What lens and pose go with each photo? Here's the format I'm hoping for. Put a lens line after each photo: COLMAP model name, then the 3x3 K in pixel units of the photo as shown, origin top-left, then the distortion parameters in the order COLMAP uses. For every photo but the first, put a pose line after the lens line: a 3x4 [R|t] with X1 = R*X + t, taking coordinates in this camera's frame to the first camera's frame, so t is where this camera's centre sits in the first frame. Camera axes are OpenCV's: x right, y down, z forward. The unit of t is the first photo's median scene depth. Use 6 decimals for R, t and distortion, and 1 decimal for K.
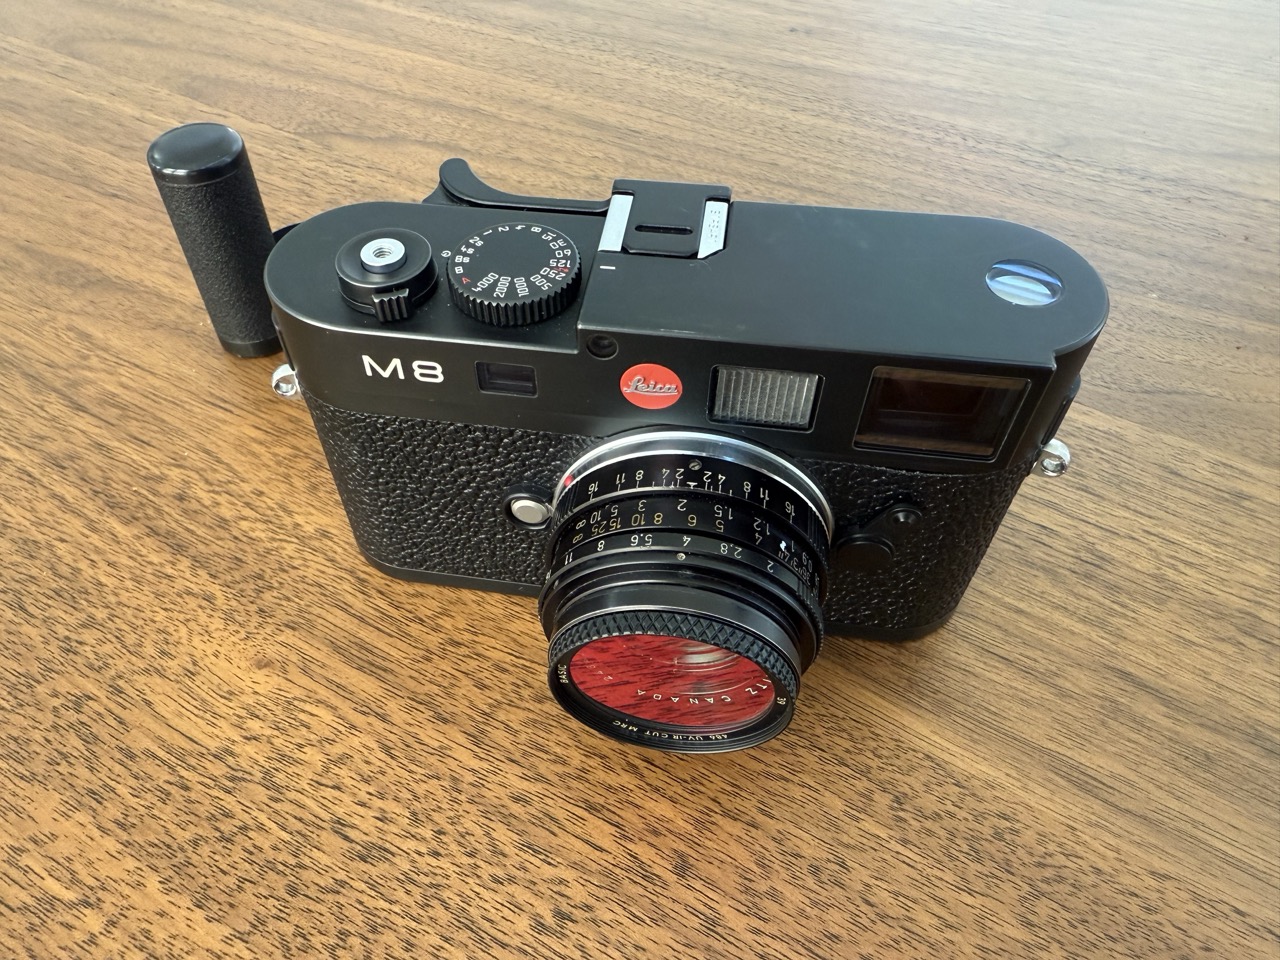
lens RADIAL K [[931.4, 0, 579.2], [0, 931.4, 481.4], [0, 0, 1]] dist [-0.003366, 0.006542]
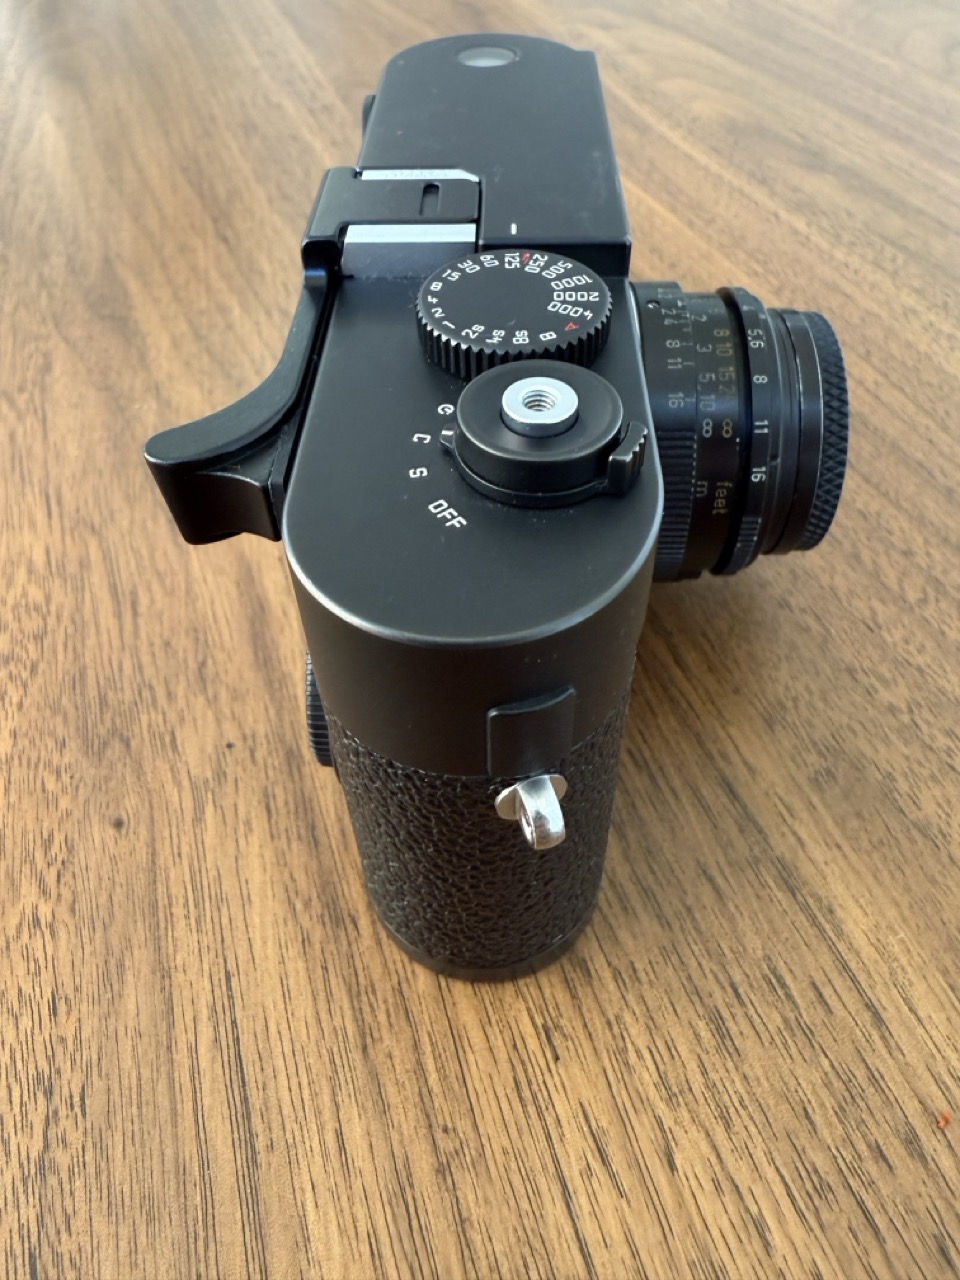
lens RADIAL K [[804.7, 0, 478.8], [0, 804.7, 639.6], [0, 0, 1]] dist [0.014271, -0.004604]
pose [[0.784133, 0.491591, -0.378780, 0.276955], [-0.467220, 0.869350, 0.161048, -0.317706], [0.408462, 0.050691, 0.911367, 0.612985]]
